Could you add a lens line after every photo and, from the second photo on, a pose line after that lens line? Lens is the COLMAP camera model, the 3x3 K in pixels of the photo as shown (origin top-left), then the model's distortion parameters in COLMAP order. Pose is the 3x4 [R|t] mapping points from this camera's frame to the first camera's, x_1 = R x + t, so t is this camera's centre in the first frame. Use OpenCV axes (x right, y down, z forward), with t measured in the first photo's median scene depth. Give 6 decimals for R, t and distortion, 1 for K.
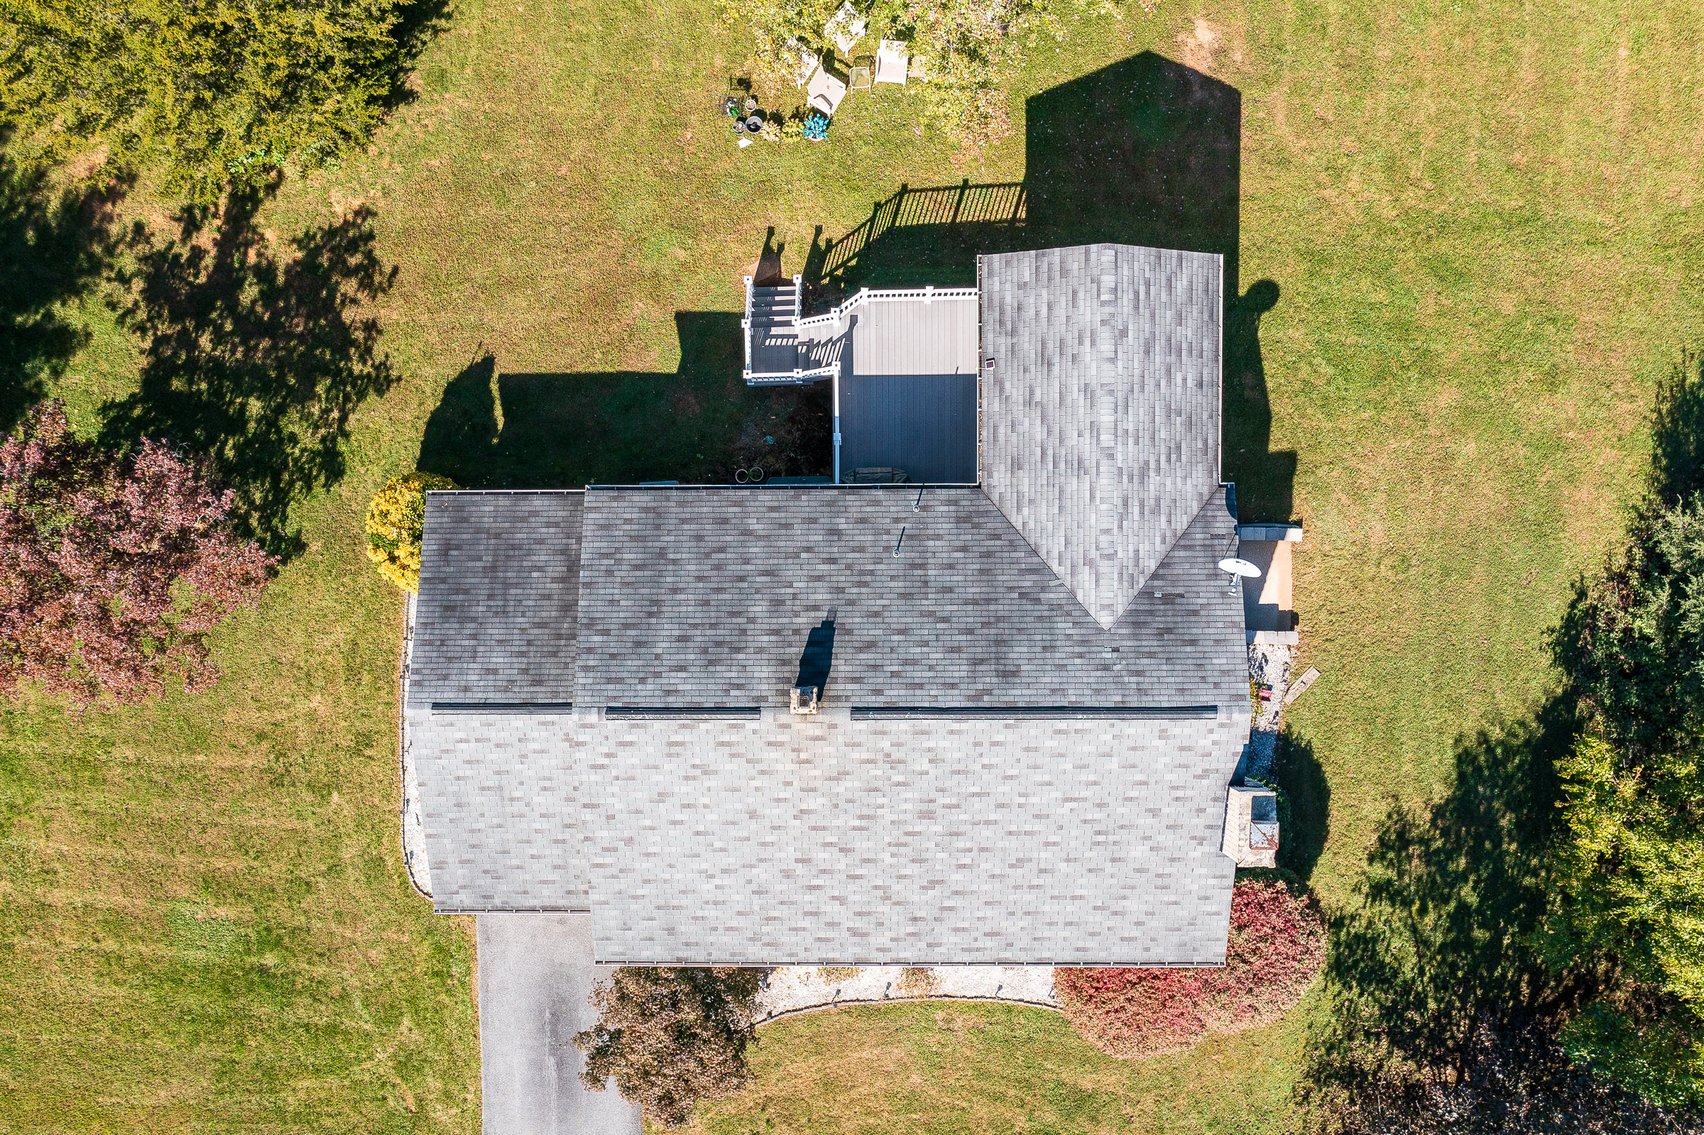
lens RADIAL K [[1402.1, 0, 856.3], [0, 1402.1, 667.9], [0, 0, 1]] dist [-0.002205, 0.007320]
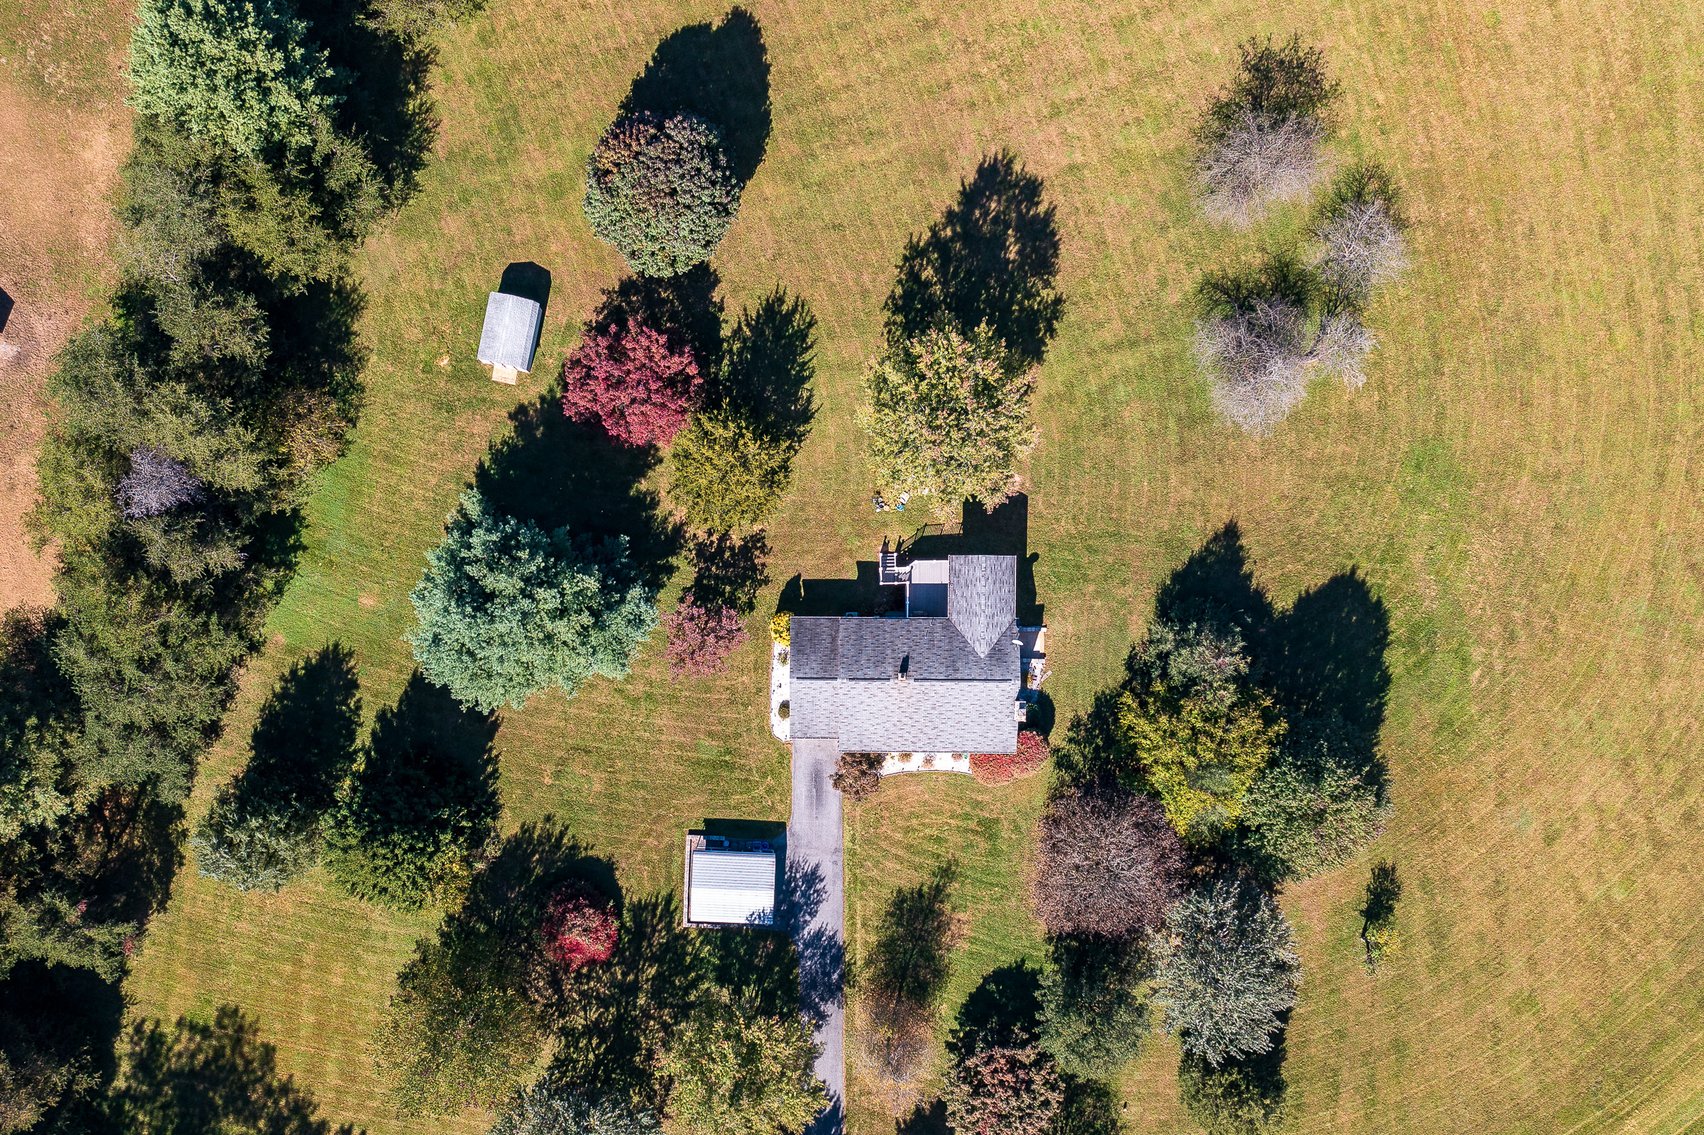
lens RADIAL K [[1416.8, 0, 822.9], [0, 1416.8, 699.5], [0, 0, 1]] dist [0.051454, -0.014085]
pose [[0.999883, 0.008293, 0.012885, -0.248460], [-0.008345, 0.999957, 0.003926, 0.059859], [-0.012852, -0.004034, 0.999909, -2.341809]]
